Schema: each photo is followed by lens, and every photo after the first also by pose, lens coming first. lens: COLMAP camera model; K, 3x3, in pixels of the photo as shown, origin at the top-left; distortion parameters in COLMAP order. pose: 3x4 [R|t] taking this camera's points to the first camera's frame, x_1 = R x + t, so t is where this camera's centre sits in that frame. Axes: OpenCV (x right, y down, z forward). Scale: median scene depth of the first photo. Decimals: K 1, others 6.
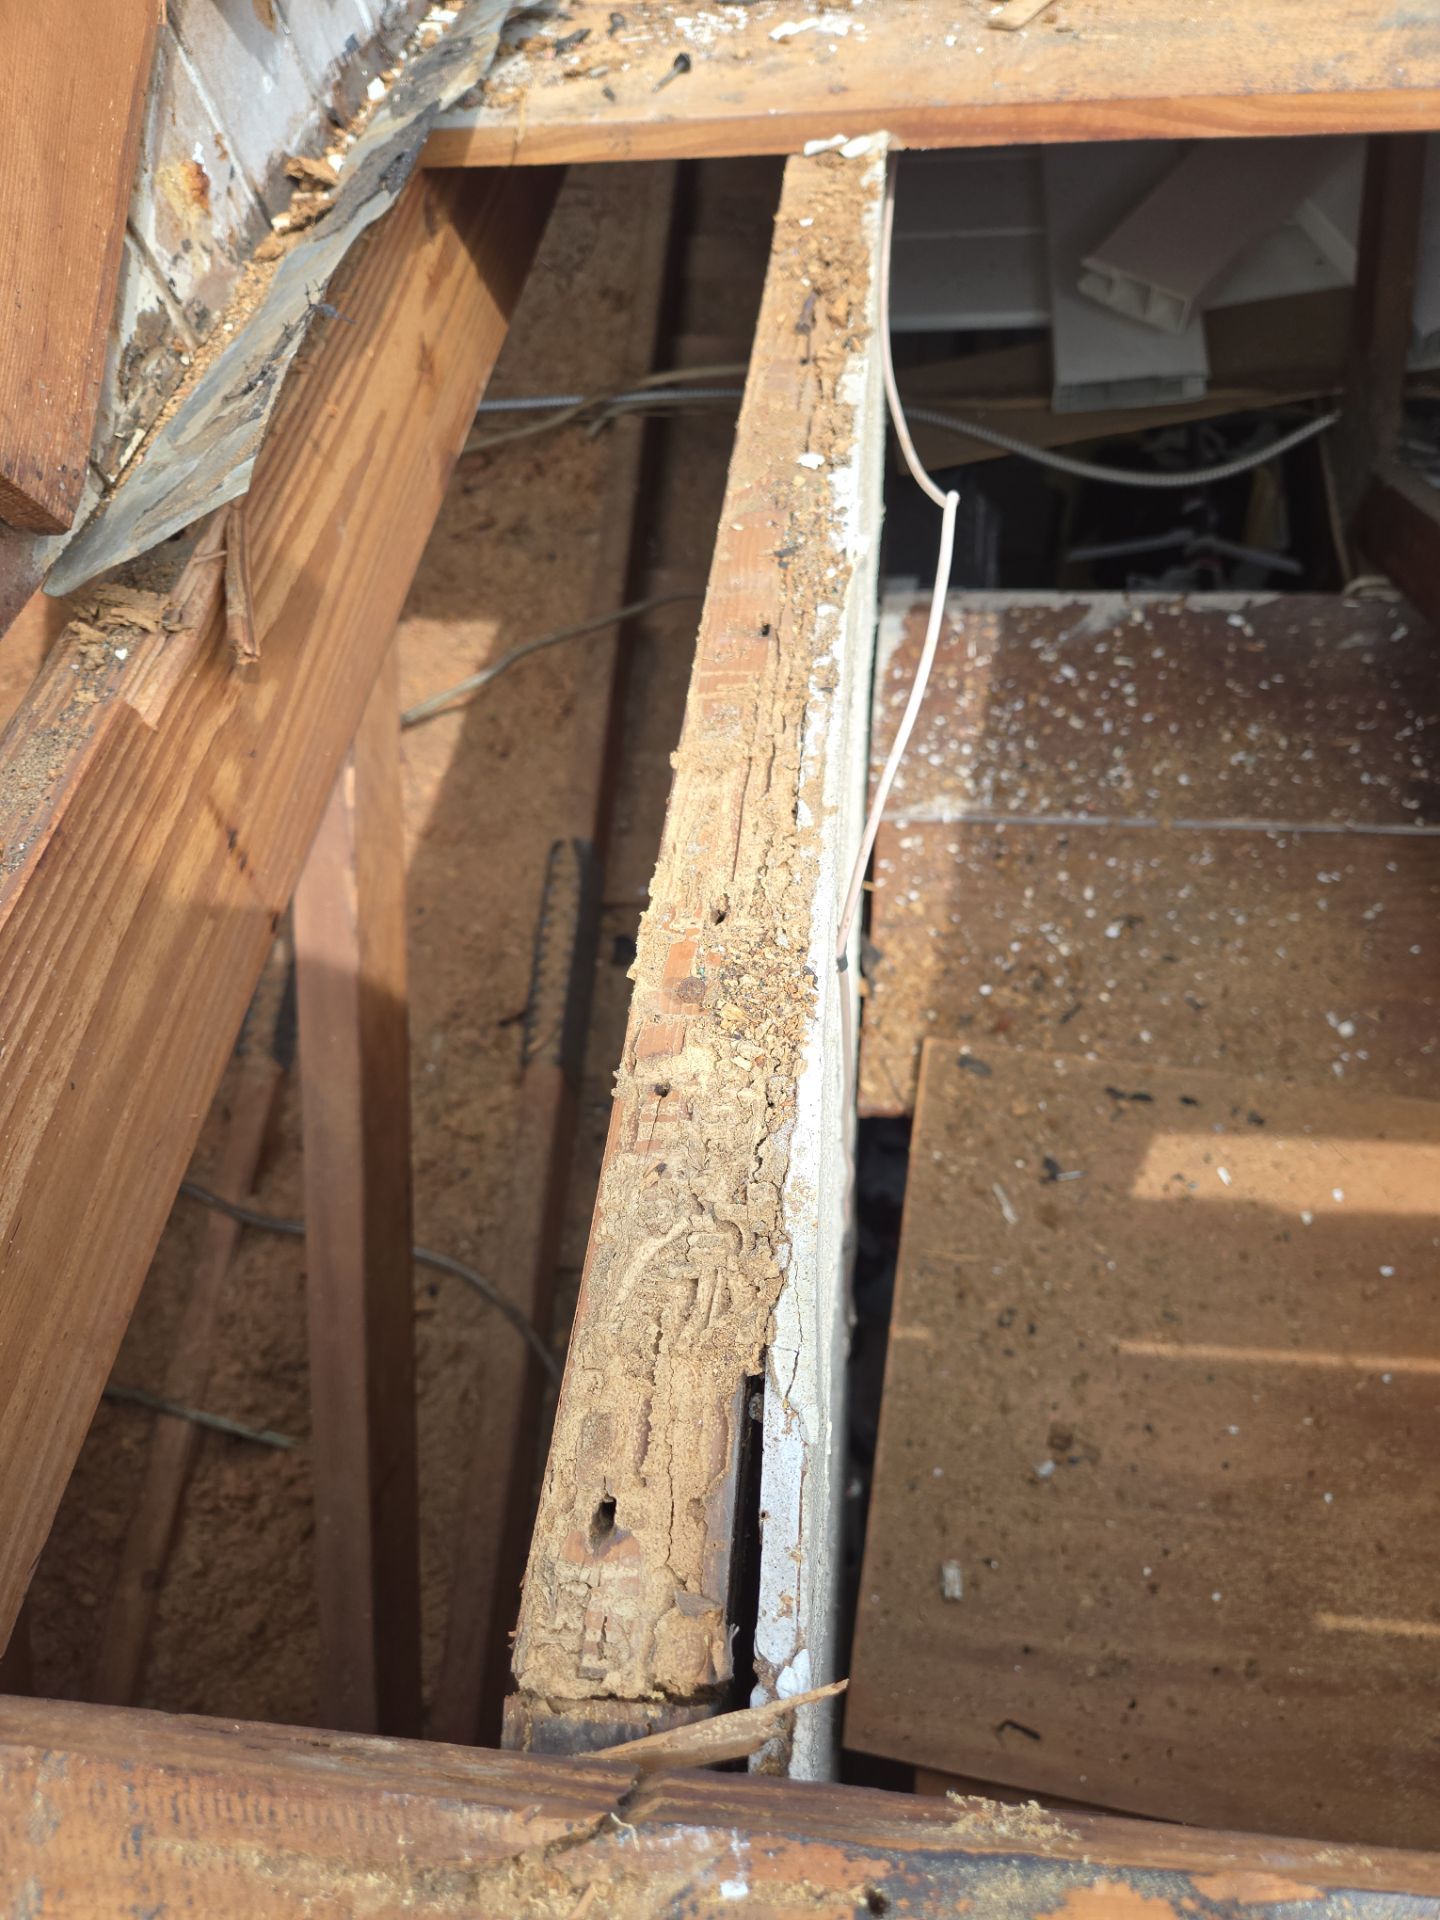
lens RADIAL K [[1271.2, 0, 667.5], [0, 1271.2, 984.9], [0, 0, 1]] dist [0.059088, -0.064740]
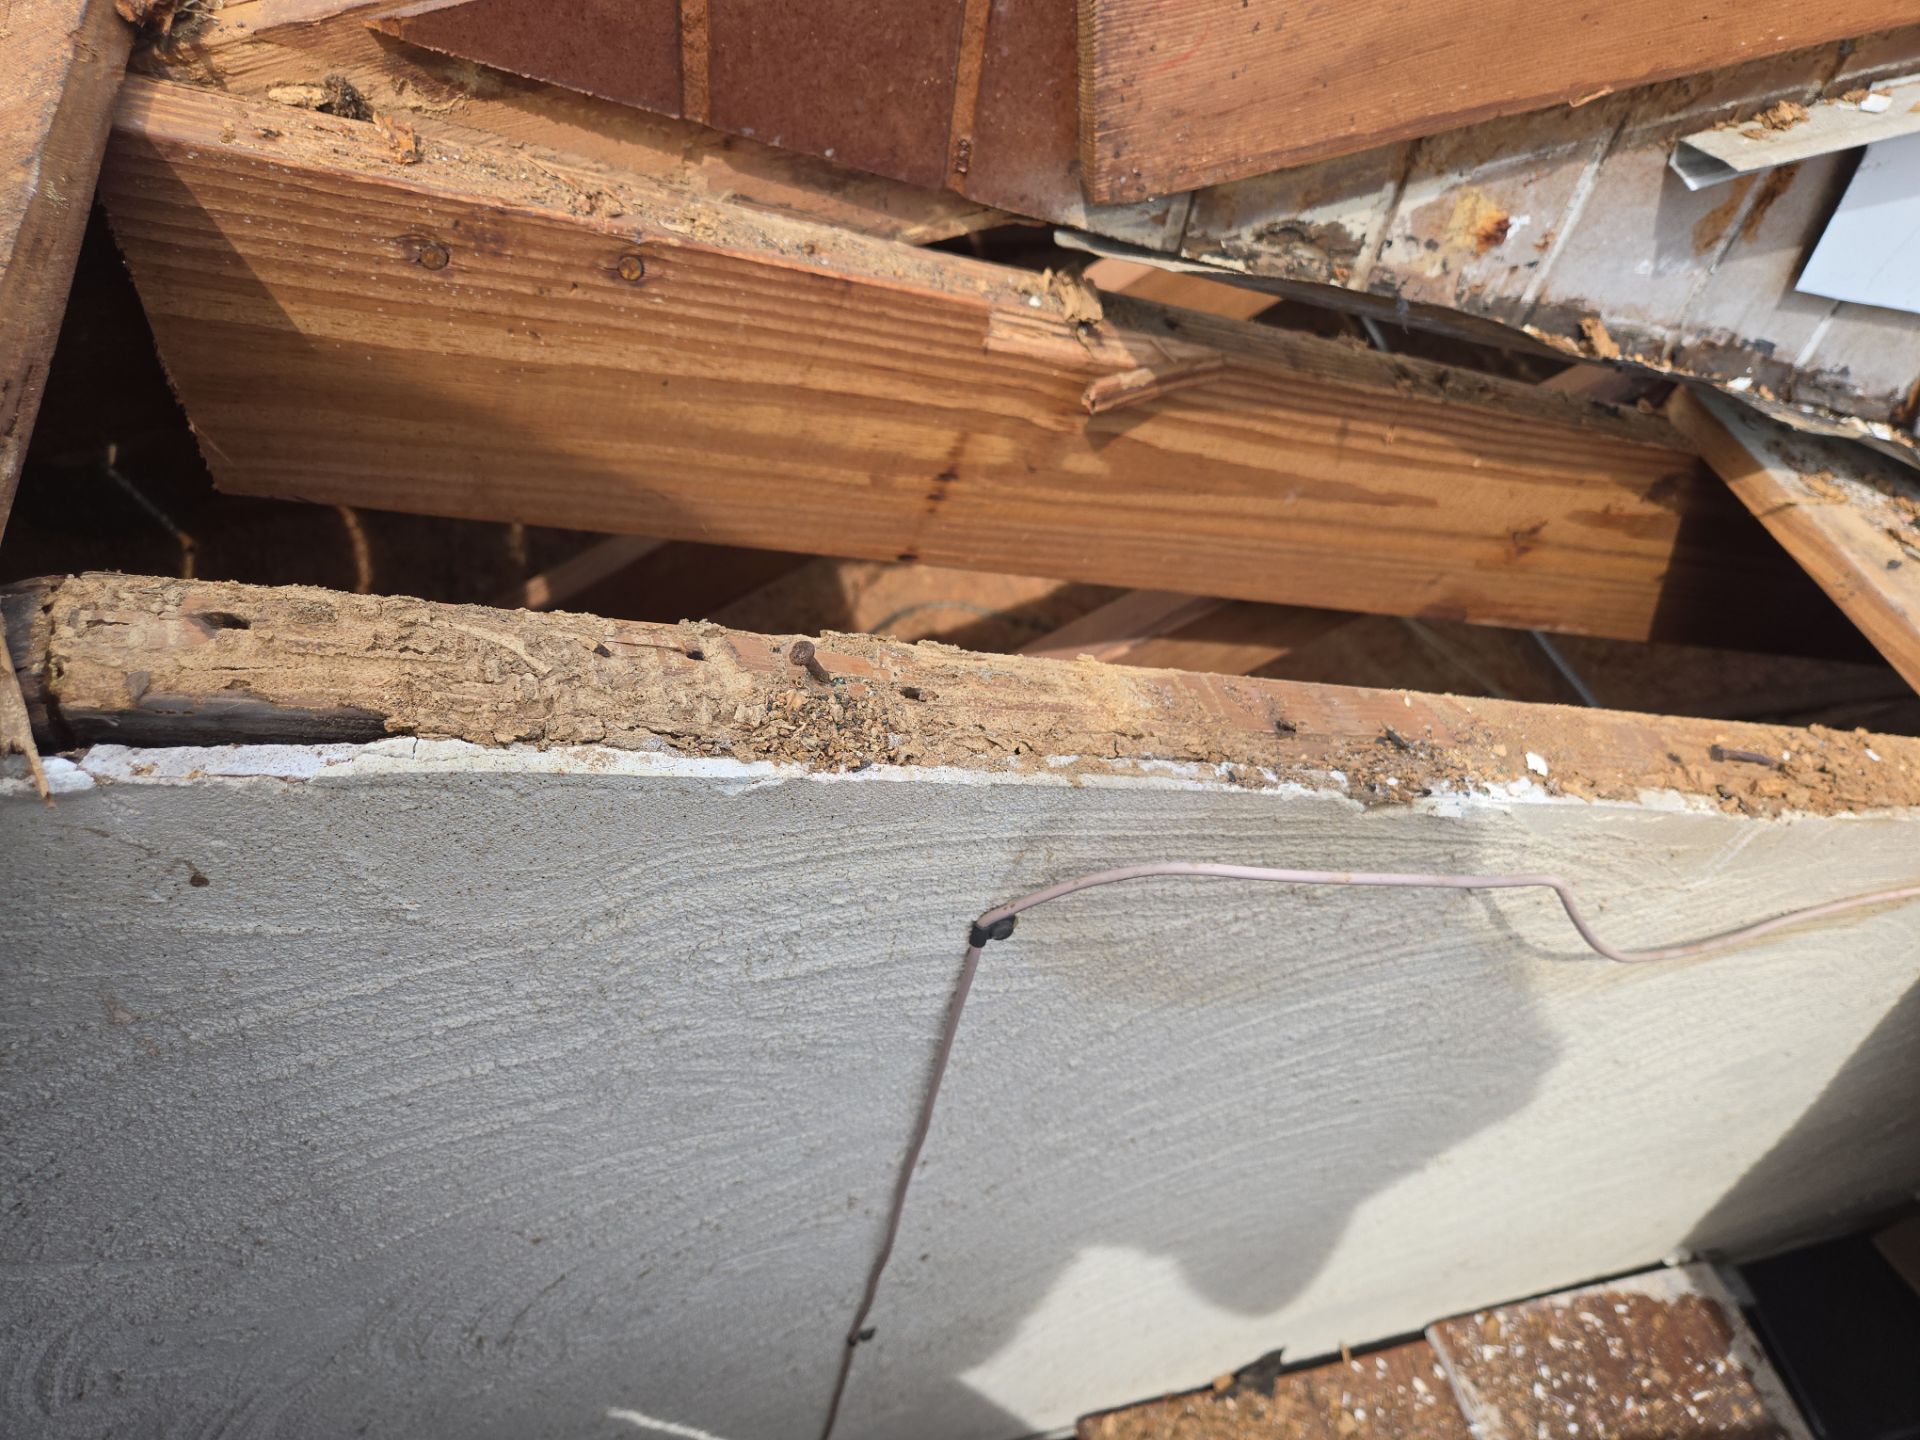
lens RADIAL K [[1271.2, 0, 968.2], [0, 1271.2, 757.0], [0, 0, 1]] dist [0.059088, -0.064740]
pose [[0.309849, 0.814695, -0.490170, 0.430397], [-0.923807, 0.379905, 0.047466, -0.092530], [0.224888, 0.438115, 0.870334, 0.143016]]
